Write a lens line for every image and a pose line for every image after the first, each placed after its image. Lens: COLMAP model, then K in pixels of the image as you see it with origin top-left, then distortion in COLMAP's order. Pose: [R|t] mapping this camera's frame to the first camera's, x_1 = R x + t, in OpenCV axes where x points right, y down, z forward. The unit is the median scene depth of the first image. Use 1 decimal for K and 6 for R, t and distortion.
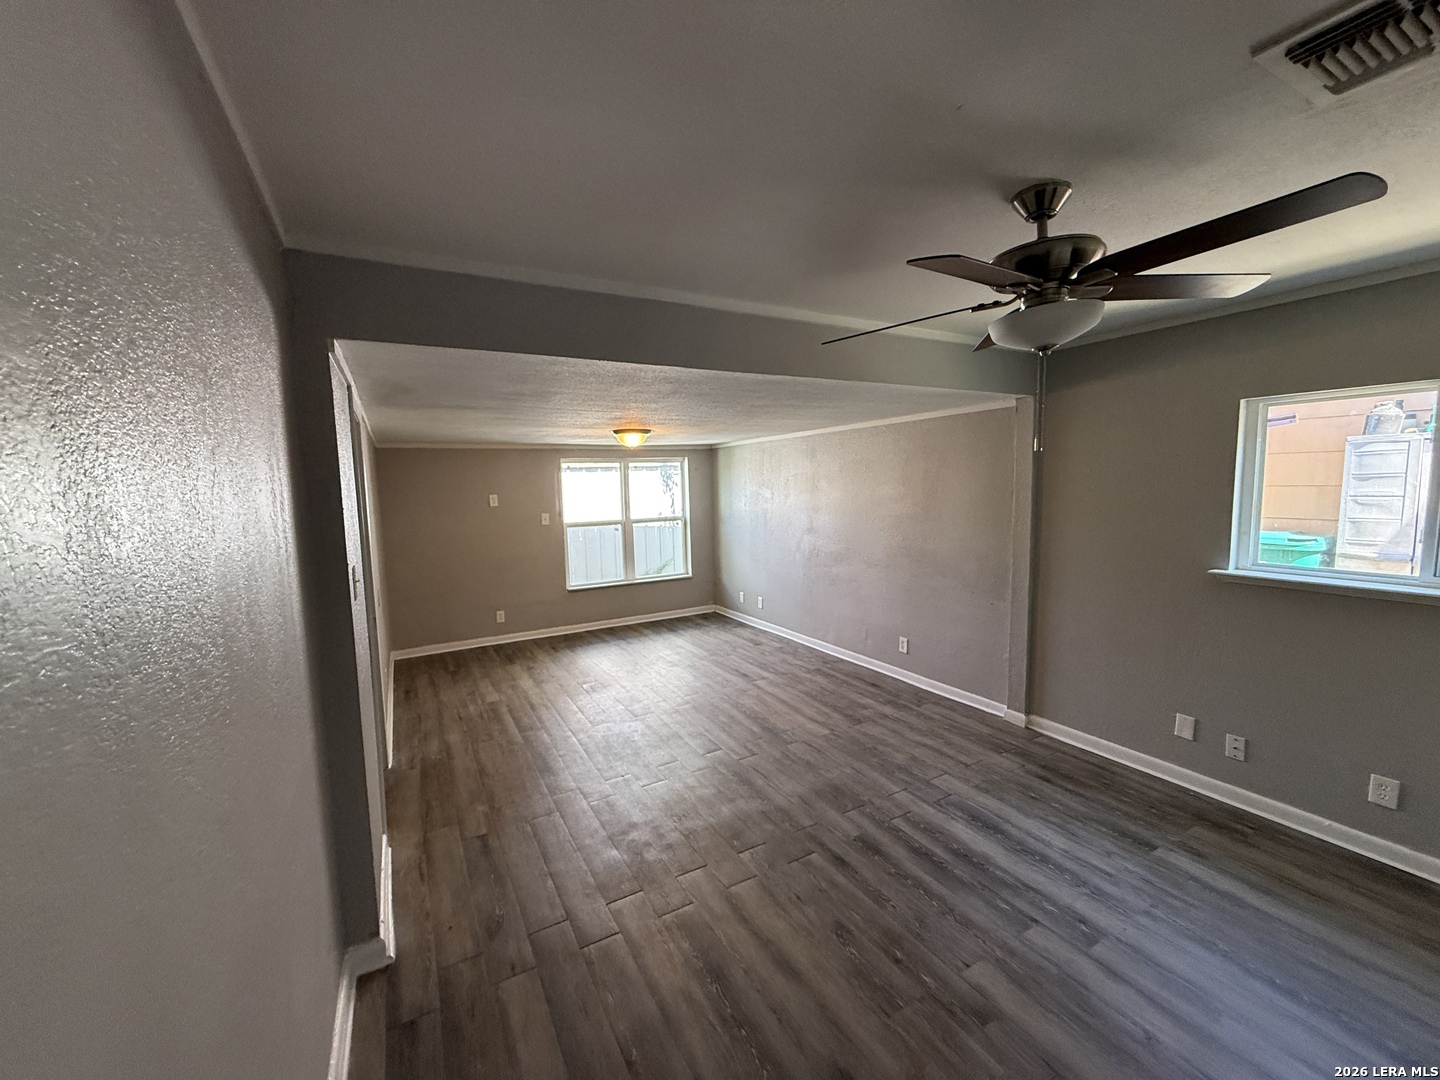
lens RADIAL K [[569.6, 0, 715.5], [0, 569.6, 540.6], [0, 0, 1]] dist [-0.001648, 0.000130]
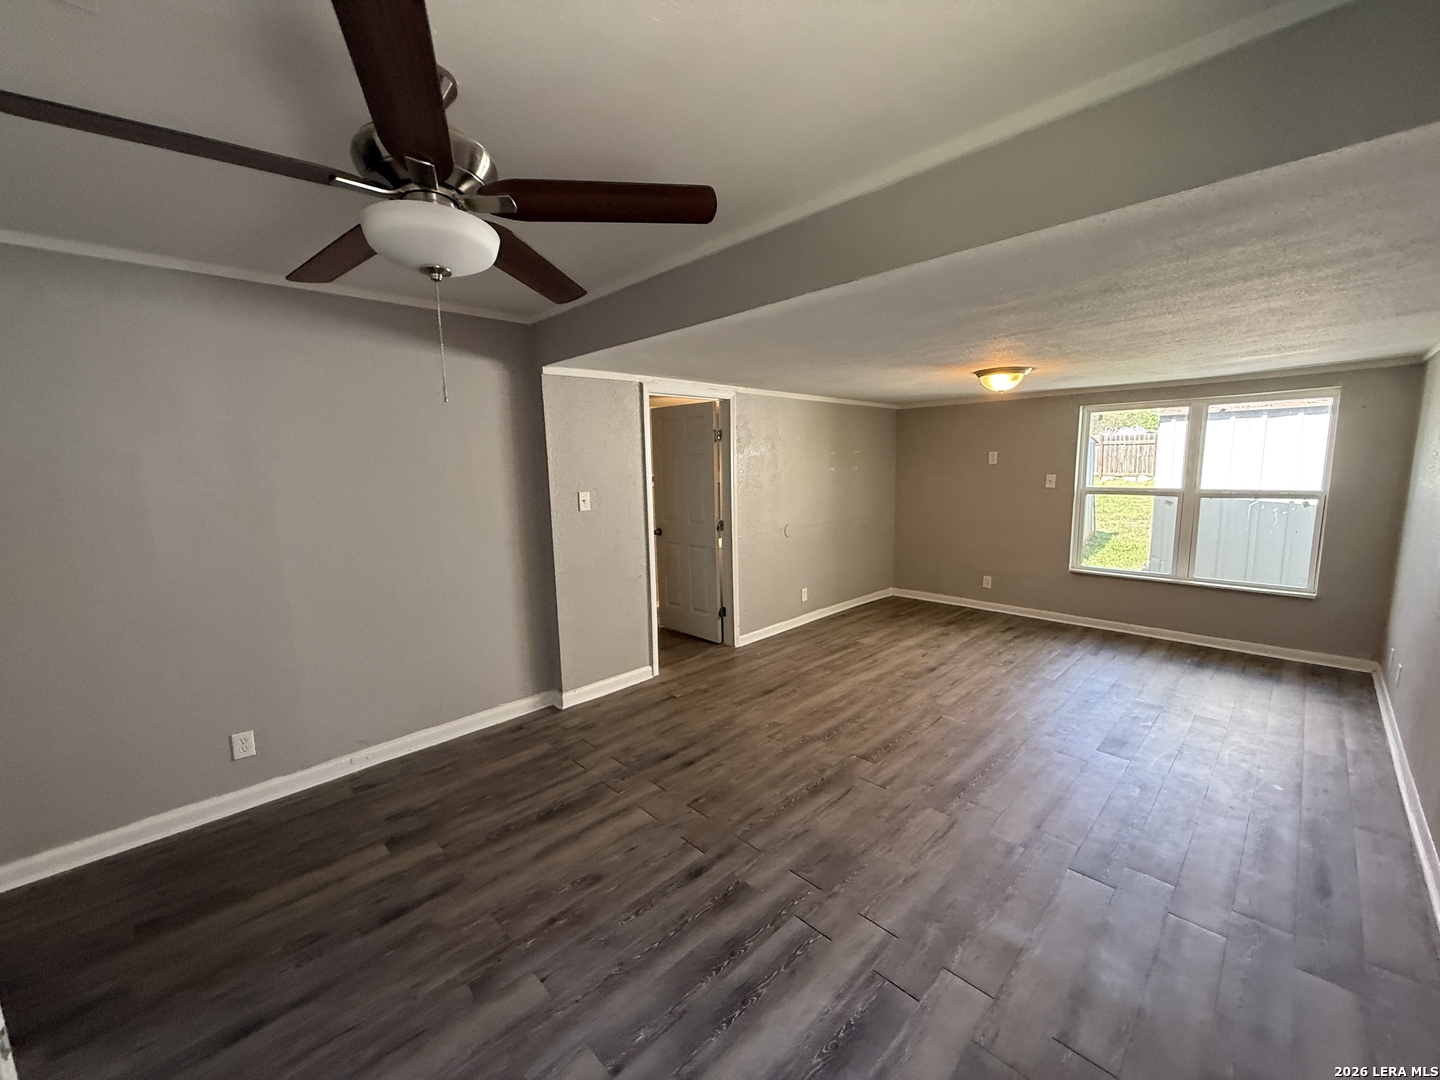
lens RADIAL K [[569.6, 0, 715.5], [0, 569.6, 540.6], [0, 0, 1]] dist [-0.001648, 0.000130]
pose [[0.263460, 0.152320, -0.952569, 0.532924], [-0.079622, 0.987520, 0.135887, -0.036284], [0.961379, 0.040044, 0.272300, 0.415346]]
